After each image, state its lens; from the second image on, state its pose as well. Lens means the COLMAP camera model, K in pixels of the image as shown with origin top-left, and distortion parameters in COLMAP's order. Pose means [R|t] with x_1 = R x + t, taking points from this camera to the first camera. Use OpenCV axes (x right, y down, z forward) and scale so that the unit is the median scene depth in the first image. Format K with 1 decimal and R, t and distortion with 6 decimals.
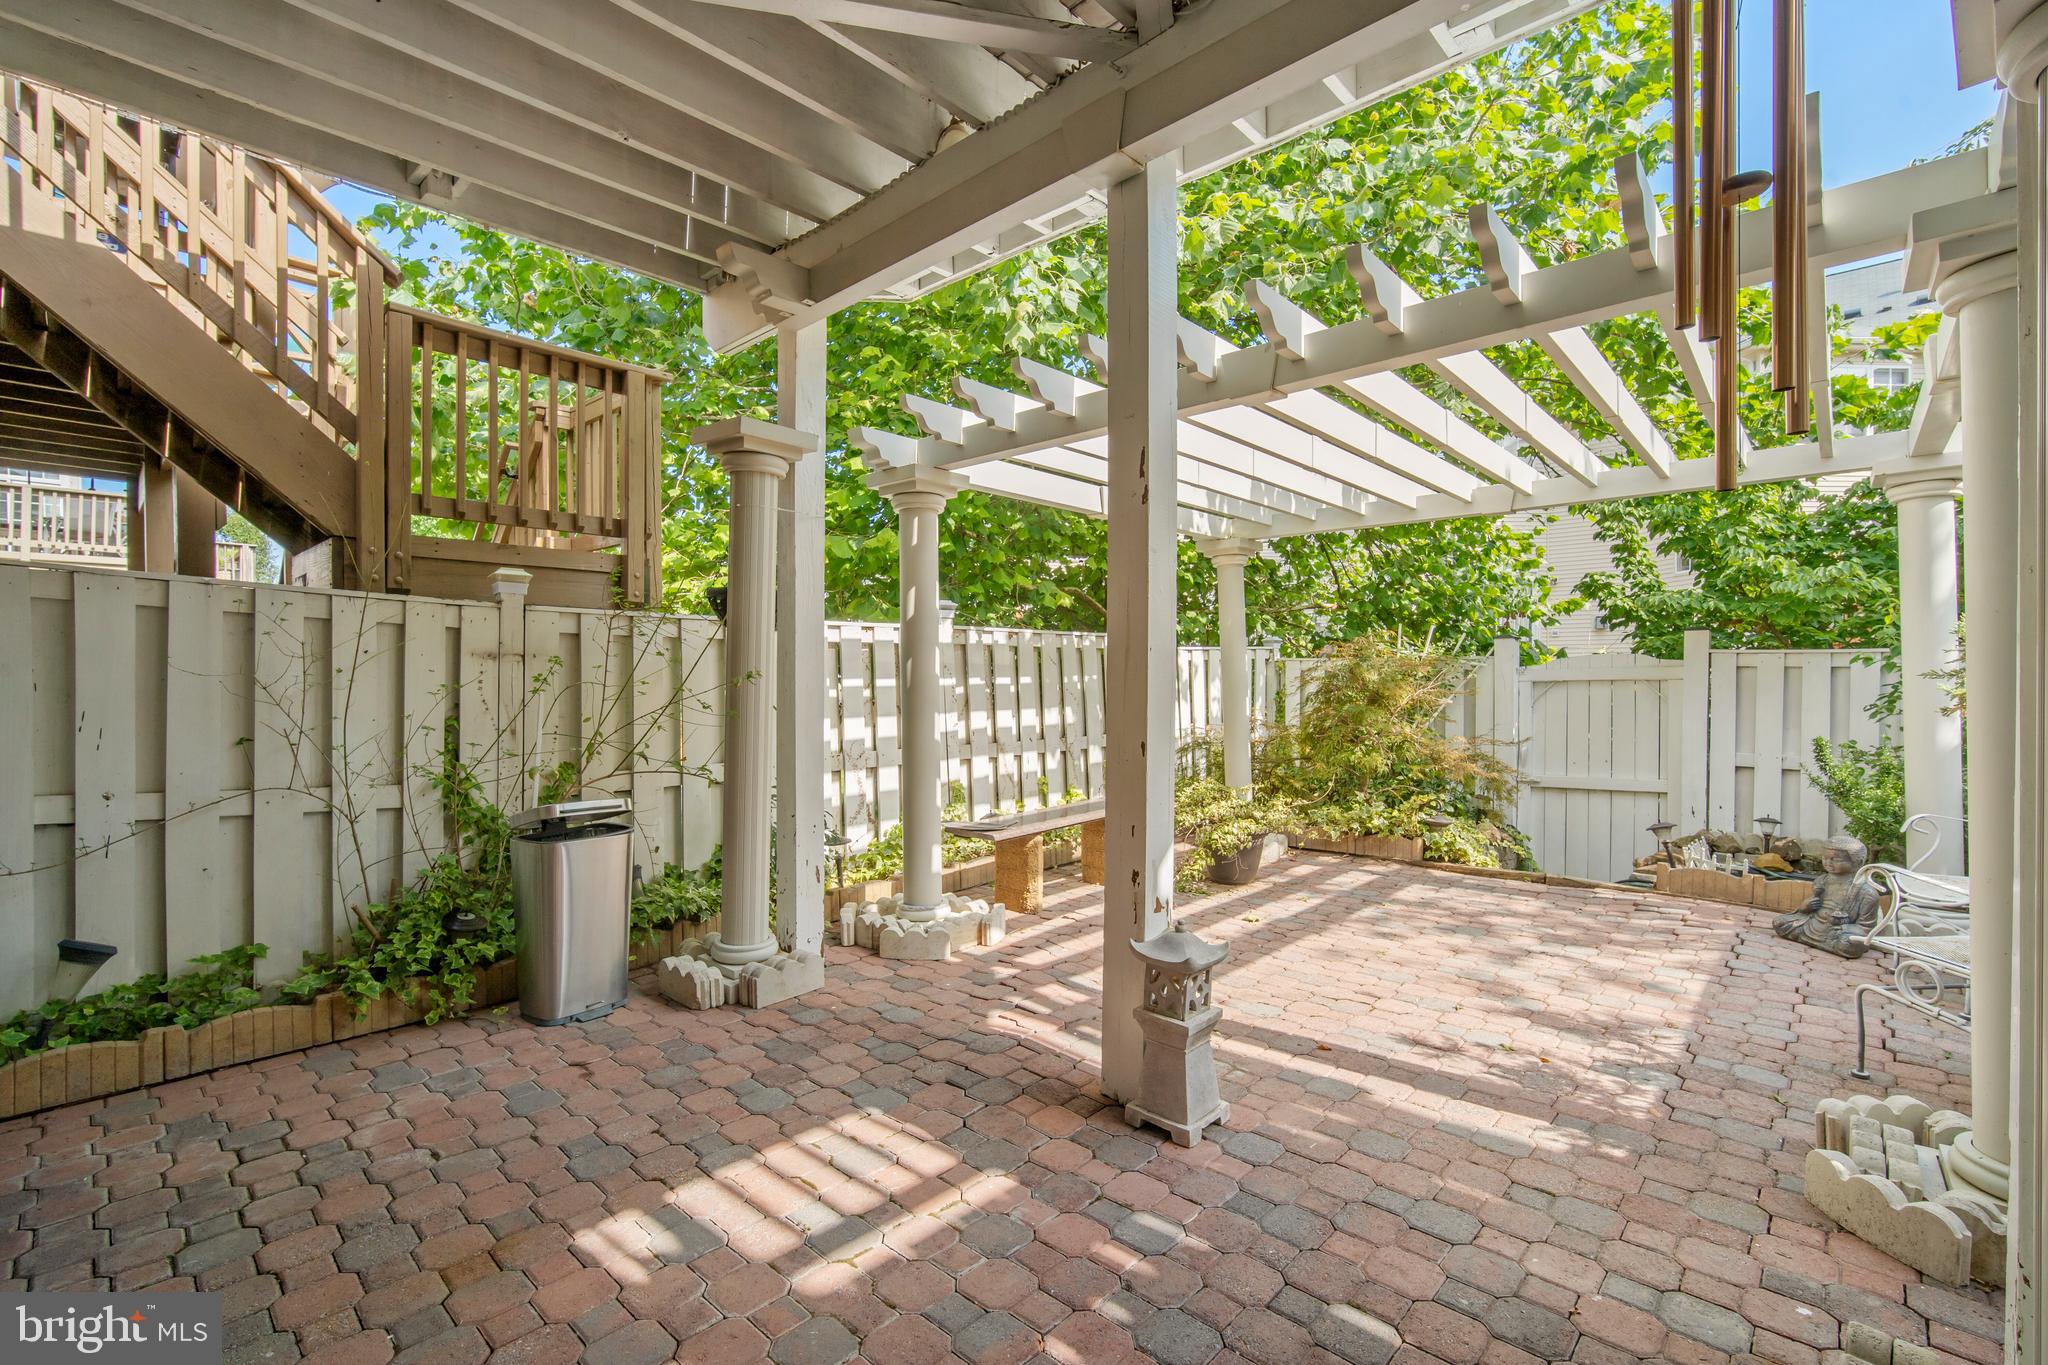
lens RADIAL K [[898.9, 0, 1026.6], [0, 898.9, 668.6], [0, 0, 1]] dist [-0.003601, -0.000051]
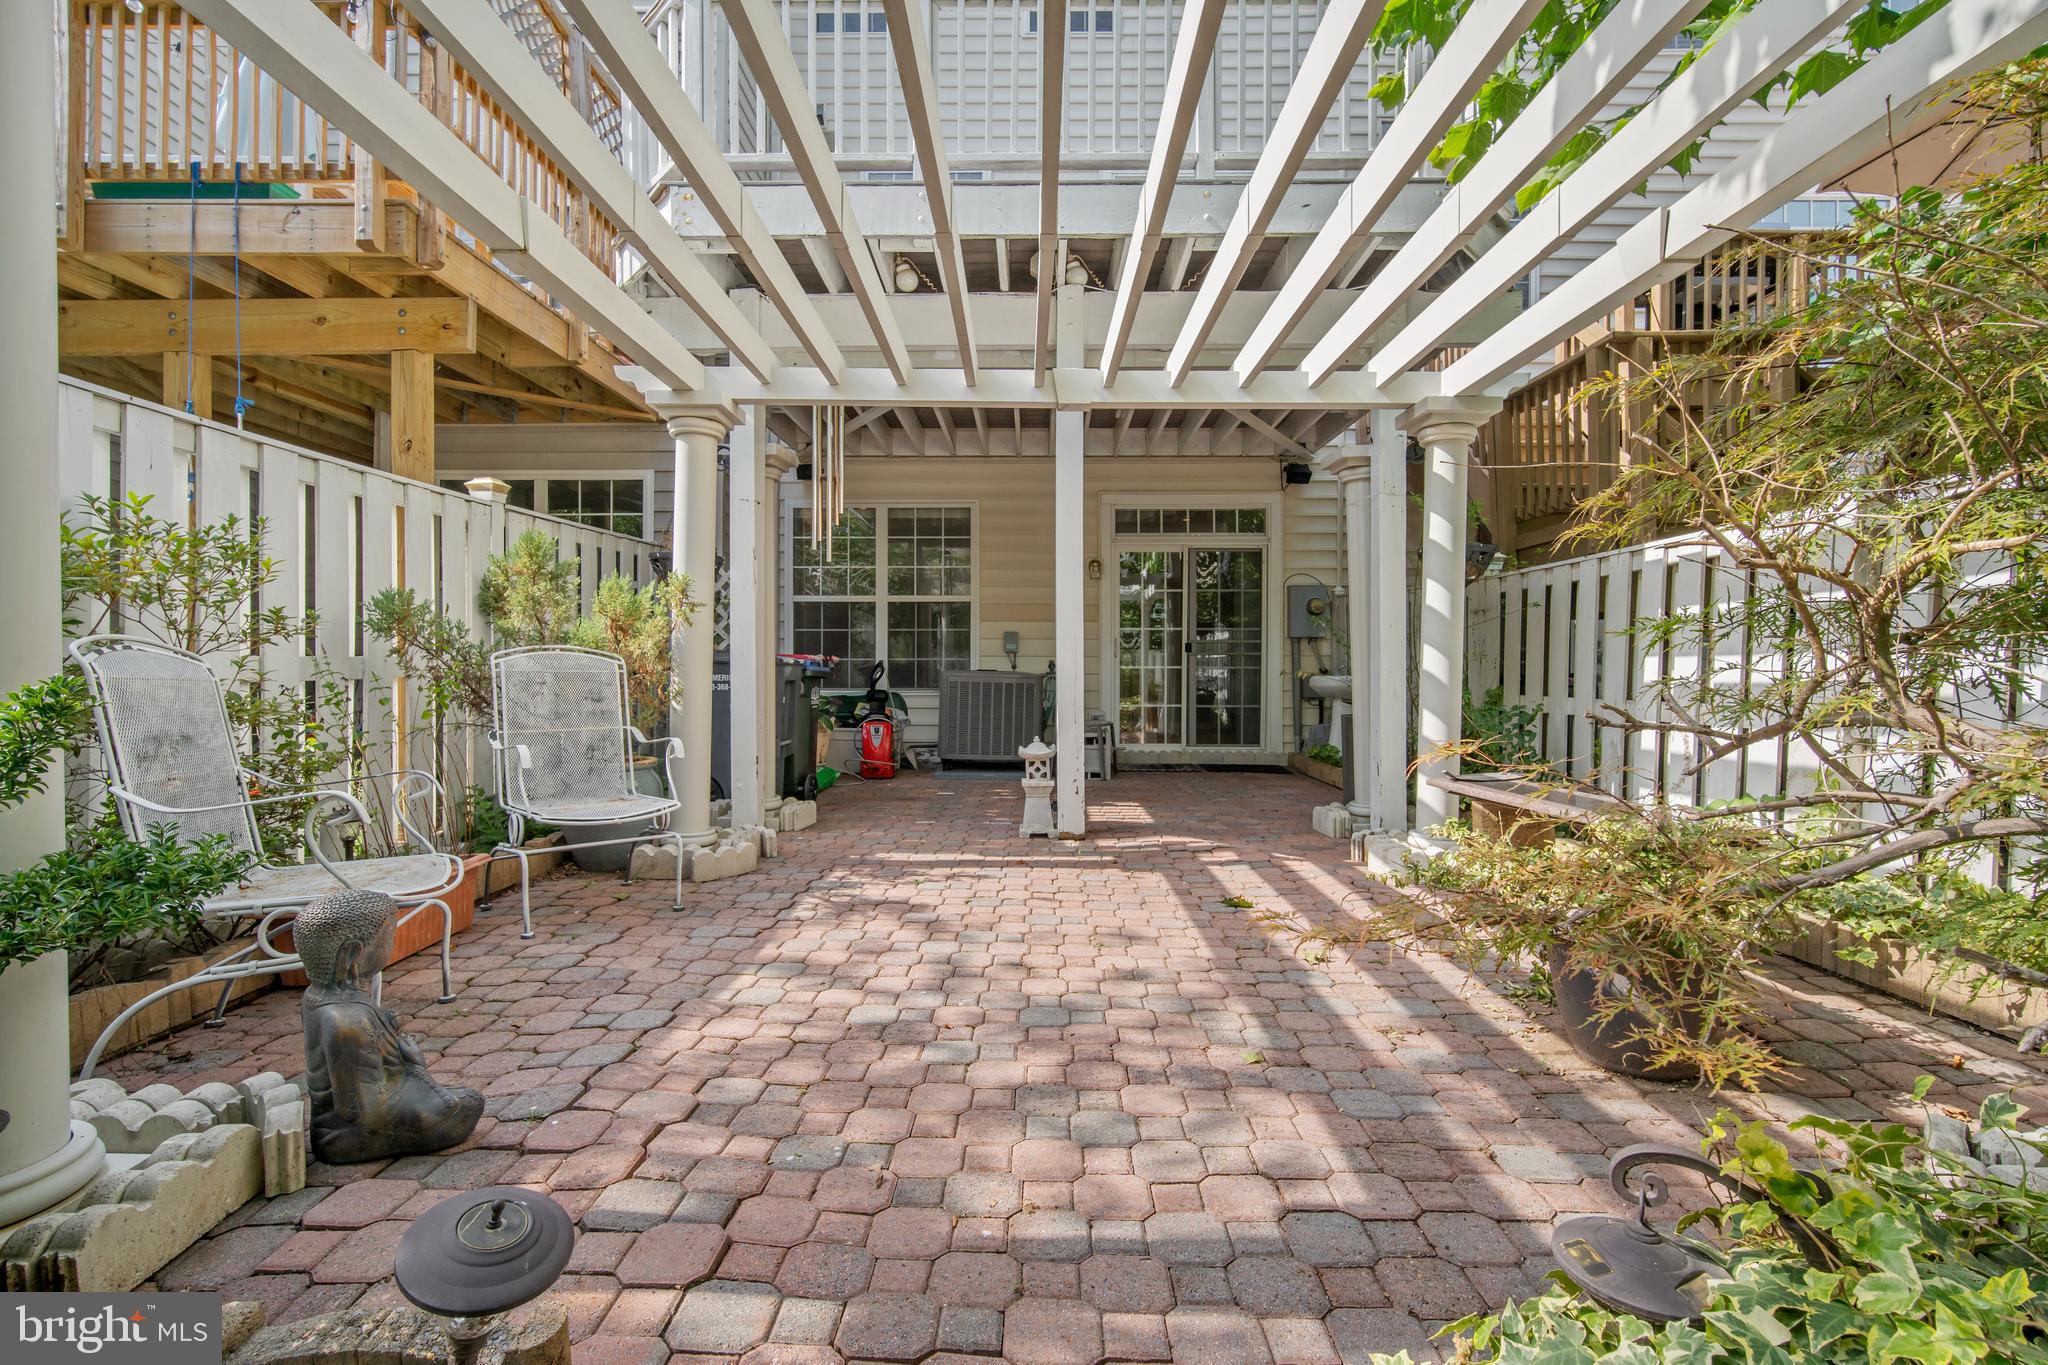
lens RADIAL K [[898.9, 0, 1026.6], [0, 898.9, 668.6], [0, 0, 1]] dist [-0.003601, -0.000051]
pose [[-0.745141, -0.001588, -0.666905, 1.751549], [0.001199, 0.999992, -0.003721, 0.148153], [0.666906, -0.003572, -0.745133, 2.822208]]
